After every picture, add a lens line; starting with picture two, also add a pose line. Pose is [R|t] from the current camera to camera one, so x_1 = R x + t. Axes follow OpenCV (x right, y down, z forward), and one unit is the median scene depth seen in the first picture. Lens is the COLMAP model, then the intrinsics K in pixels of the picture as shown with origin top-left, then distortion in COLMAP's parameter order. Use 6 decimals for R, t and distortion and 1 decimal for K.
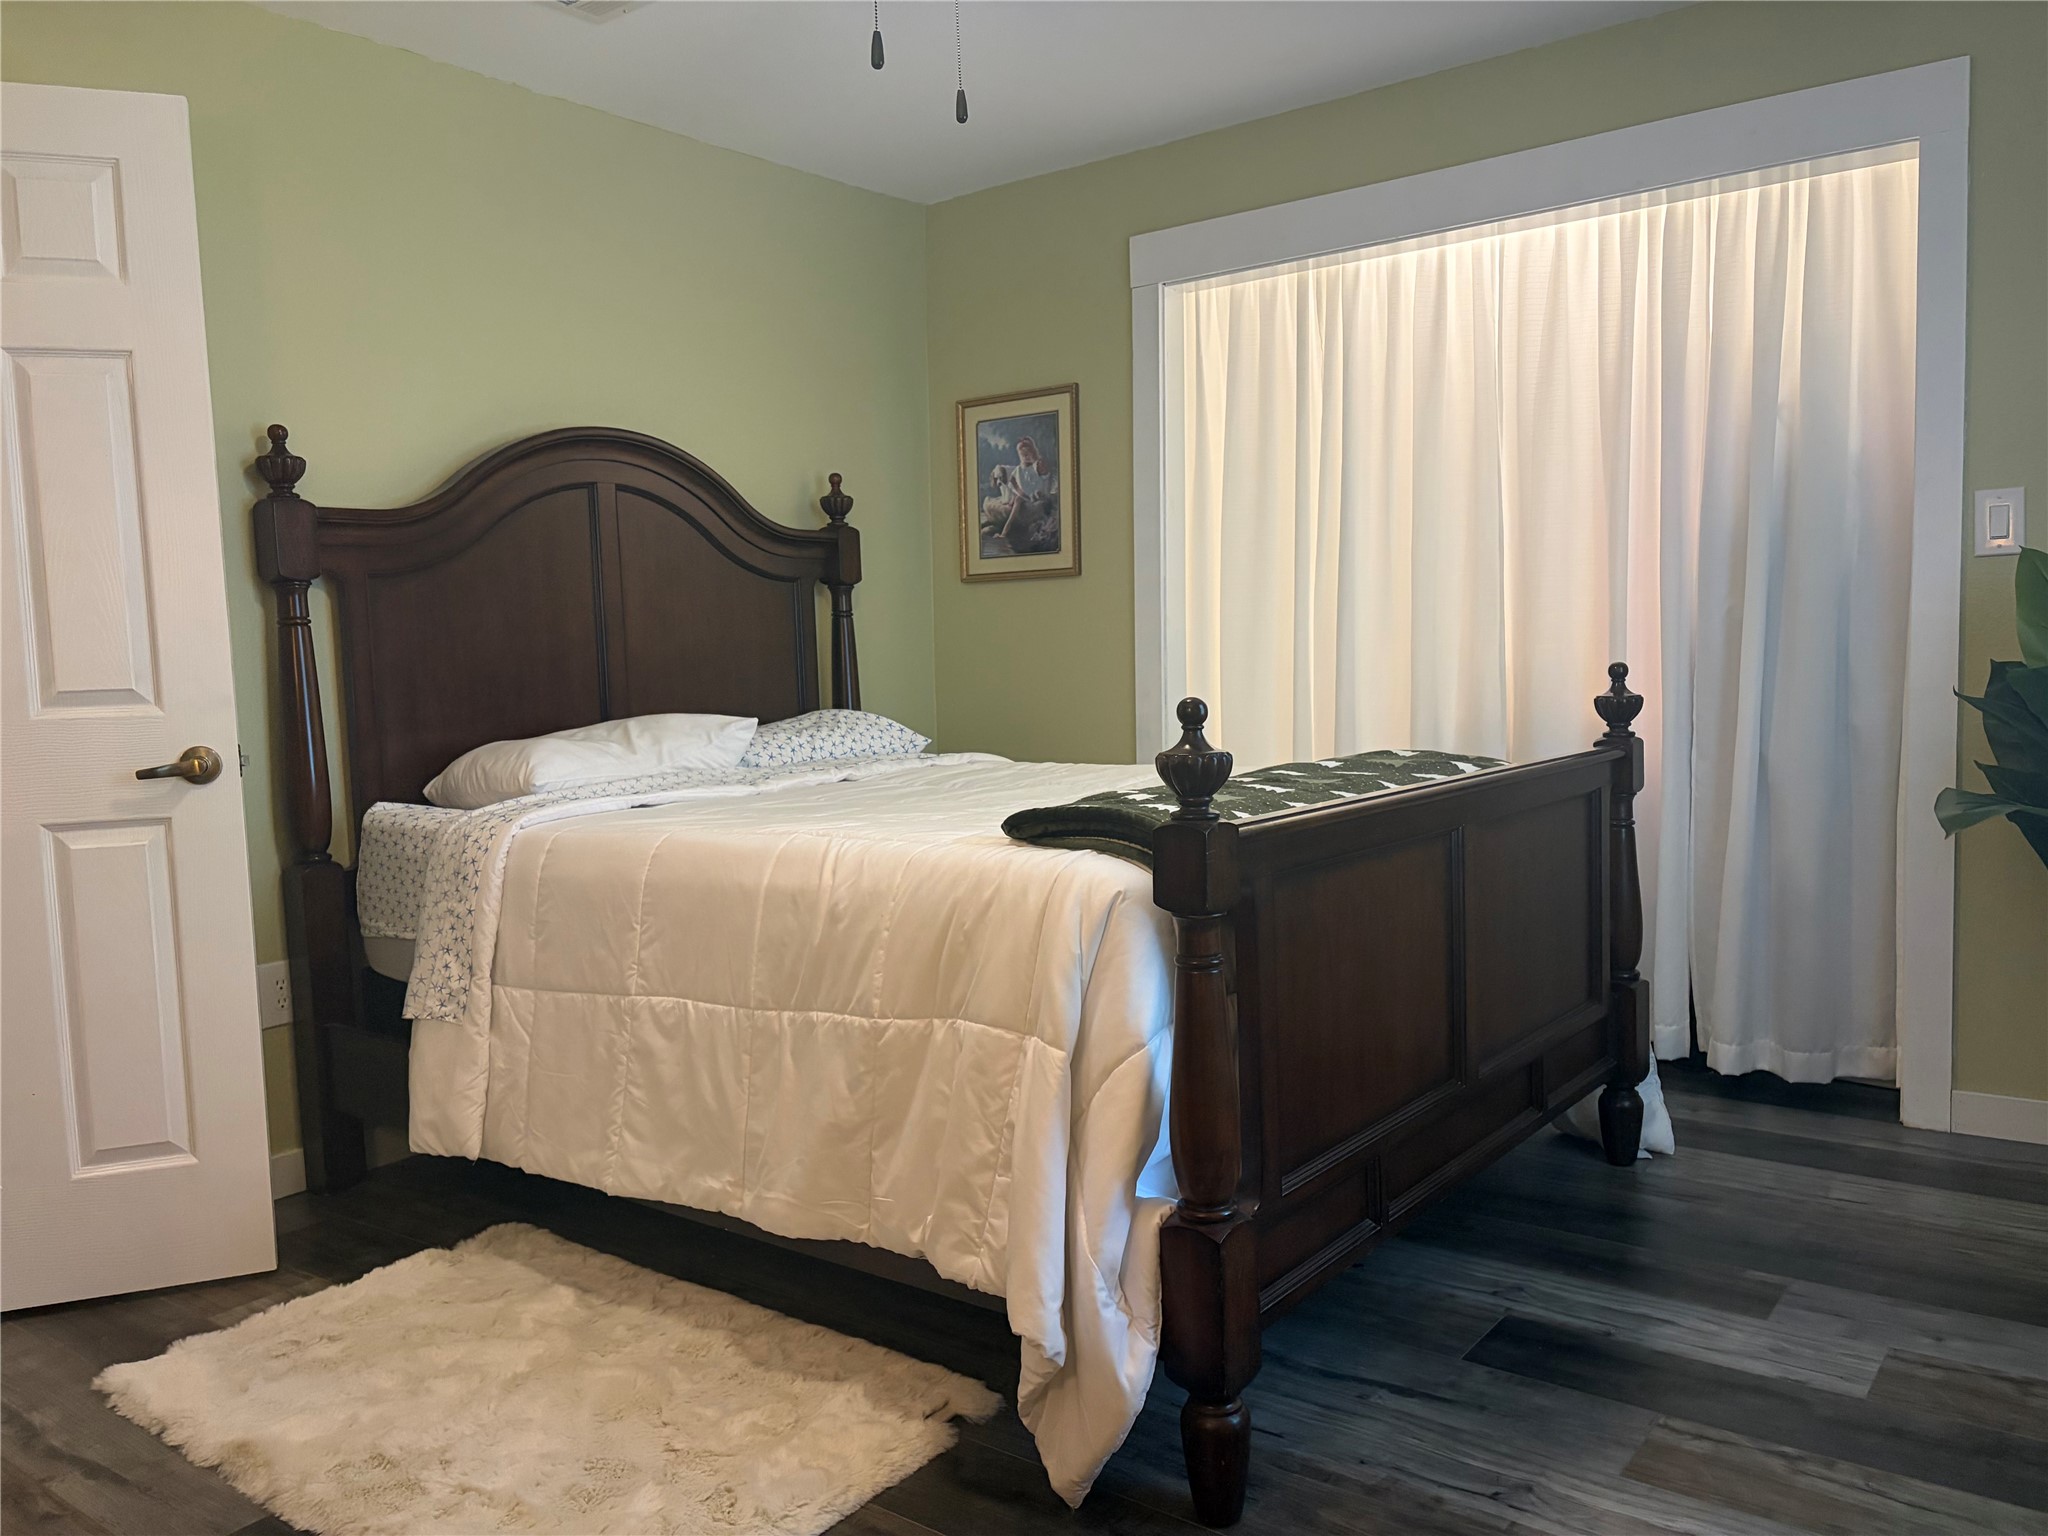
lens RADIAL K [[1537.1, 0, 1032.6], [0, 1537.1, 780.3], [0, 0, 1]] dist [0.045516, -0.065026]
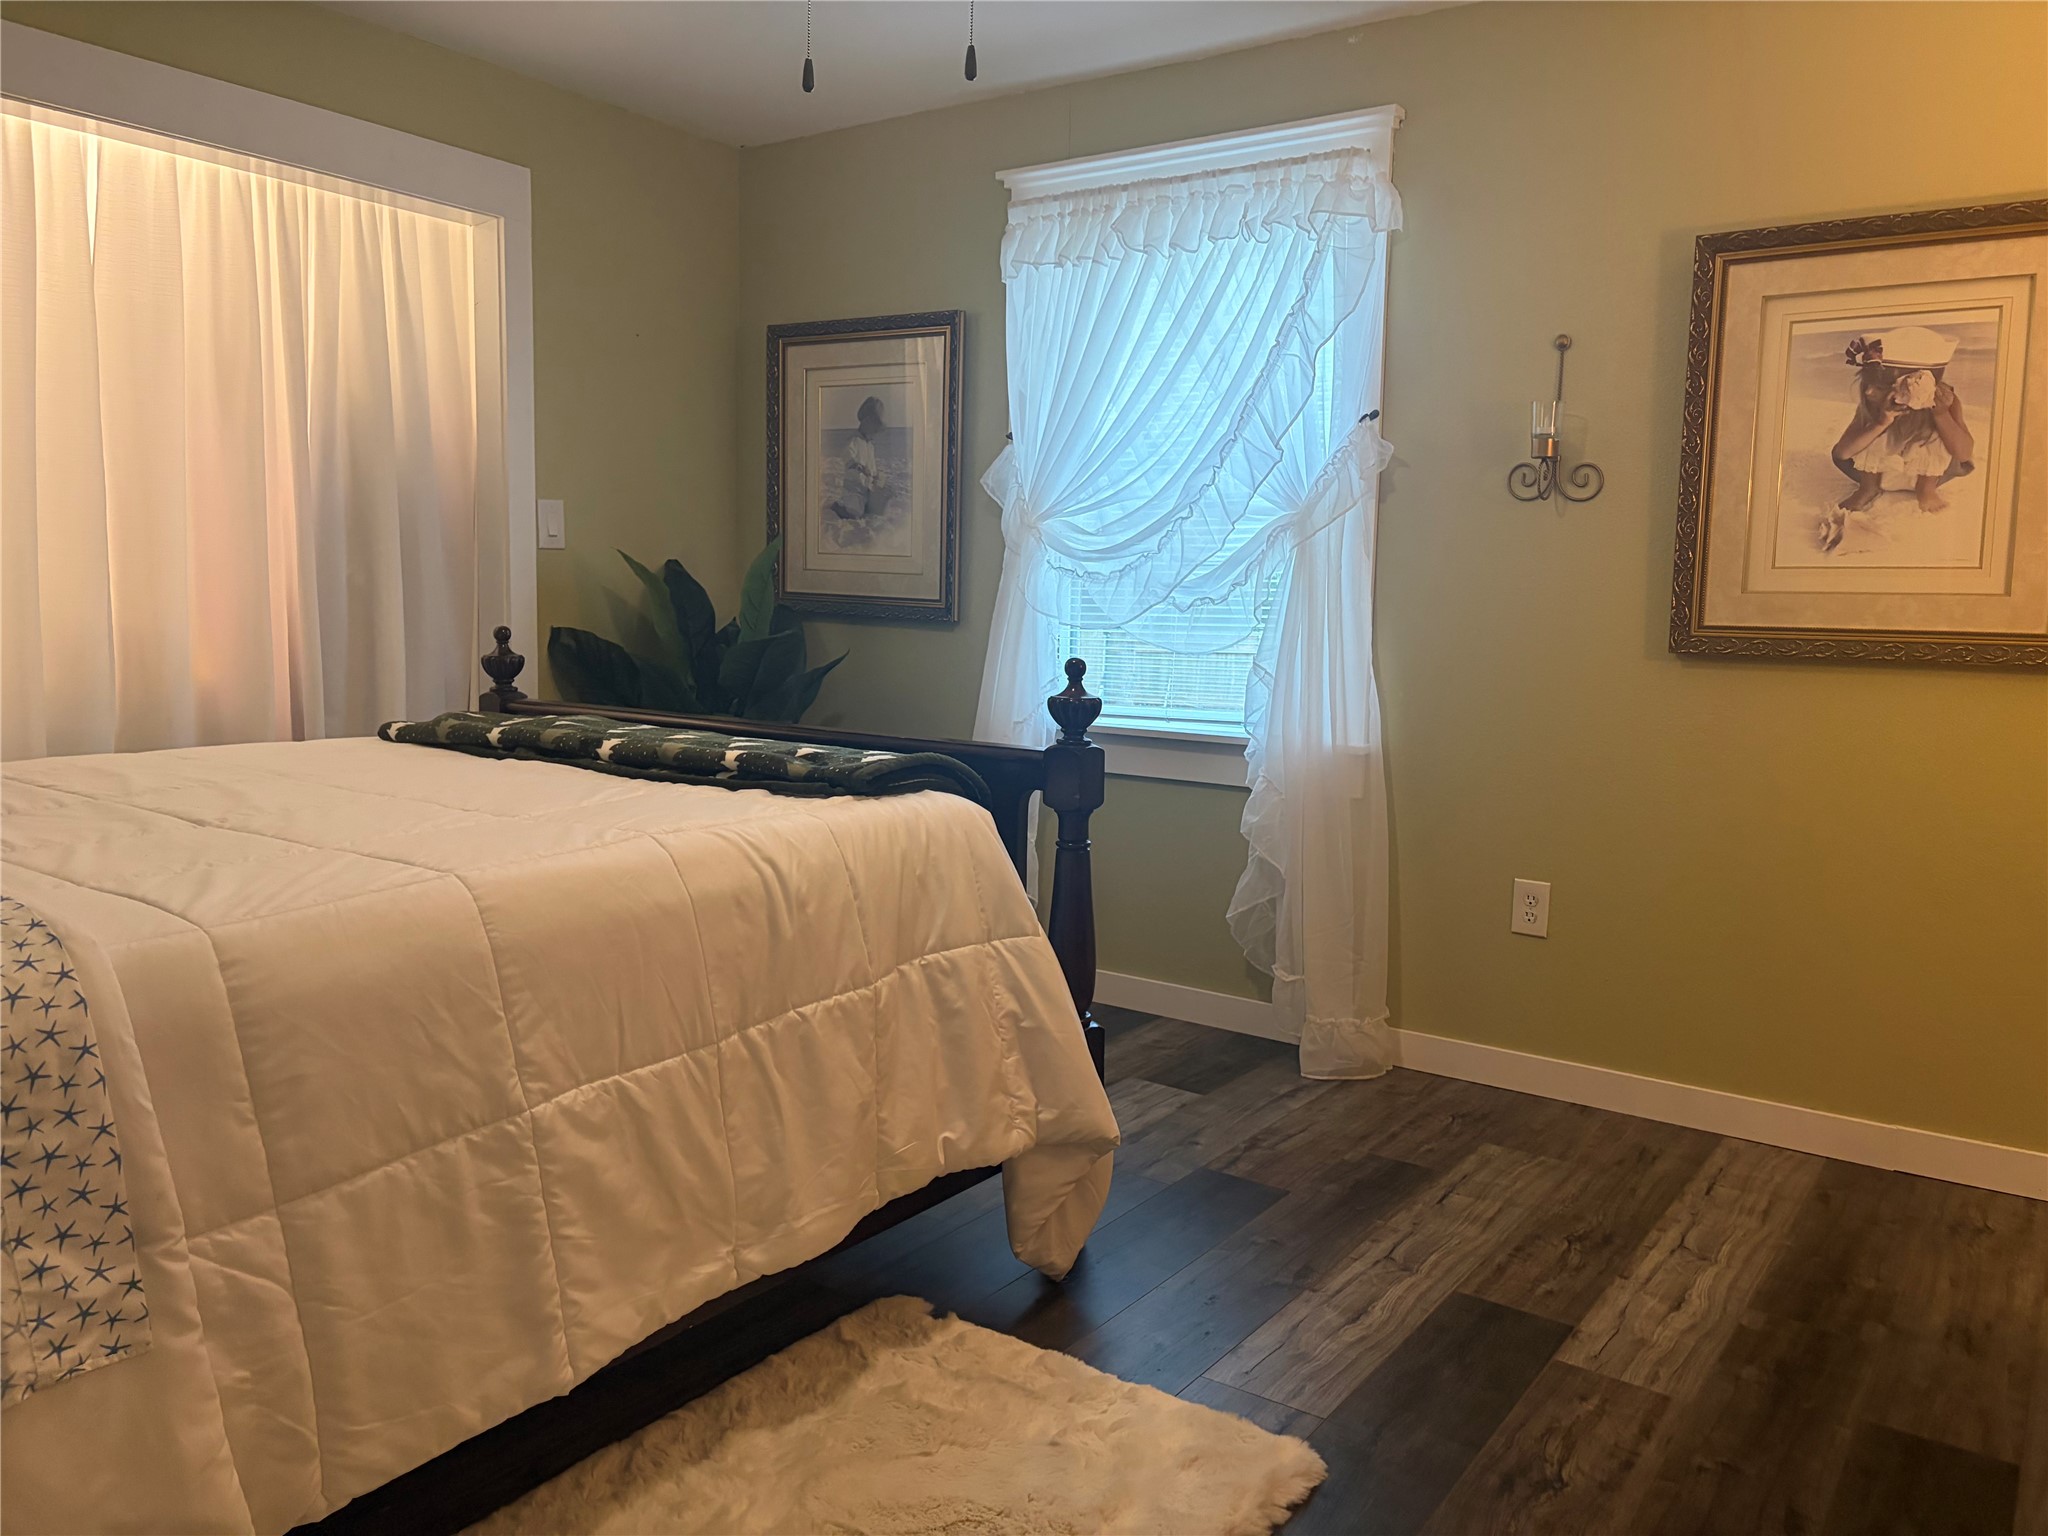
lens RADIAL K [[1537.1, 0, 1028.7], [0, 1537.1, 766.5], [0, 0, 1]] dist [0.045516, -0.065026]
pose [[-0.036477, -0.085817, 0.995643, -0.947892], [0.063581, 0.994088, 0.088013, -0.059894], [-0.997310, 0.066515, -0.030805, 0.794518]]
